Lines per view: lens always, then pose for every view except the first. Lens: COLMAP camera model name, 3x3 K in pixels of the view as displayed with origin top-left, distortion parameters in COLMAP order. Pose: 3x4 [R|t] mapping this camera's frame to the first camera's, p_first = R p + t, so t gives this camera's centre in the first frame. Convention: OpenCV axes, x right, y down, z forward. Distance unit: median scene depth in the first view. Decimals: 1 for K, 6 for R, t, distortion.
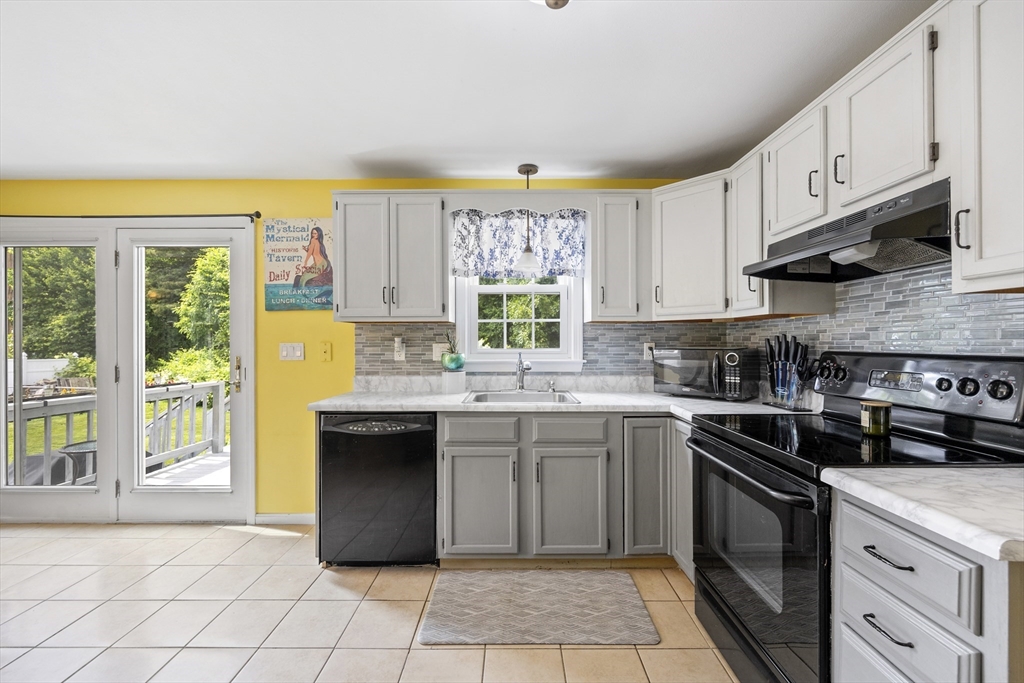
lens RADIAL K [[410.6, 0, 515.2], [0, 410.6, 339.9], [0, 0, 1]] dist [-0.009638, 0.000871]
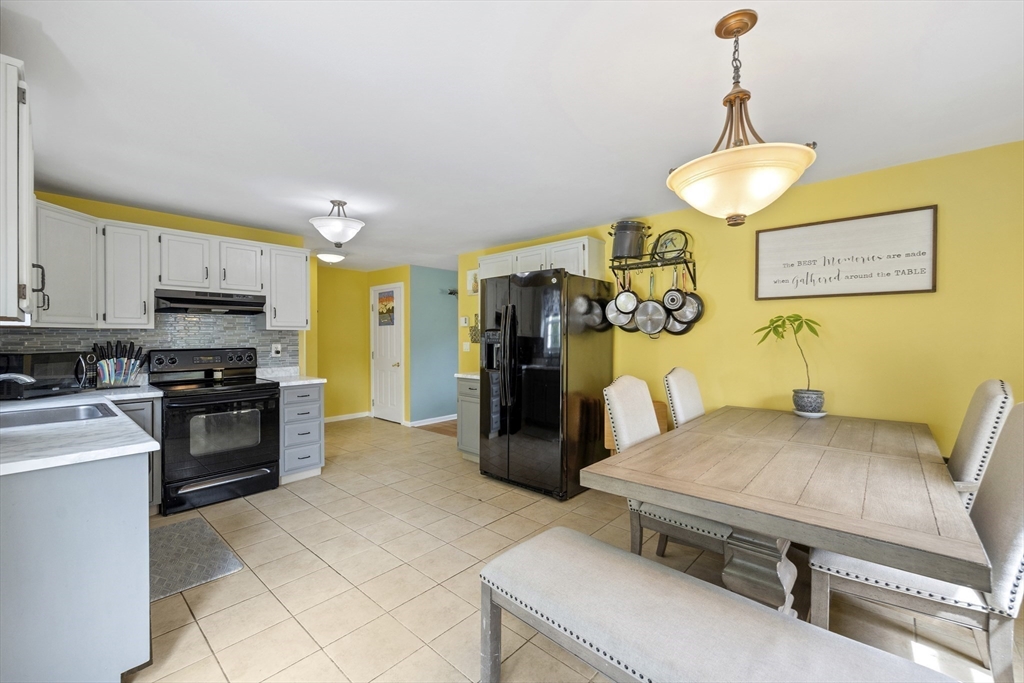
lens RADIAL K [[410.6, 0, 517.5], [0, 410.6, 338.7], [0, 0, 1]] dist [-0.009638, 0.000871]
pose [[-0.750839, 0.001712, 0.660483, -1.233396], [0.003058, 0.999995, 0.000884, -0.013812], [-0.660478, 0.002684, -0.750840, 0.958602]]
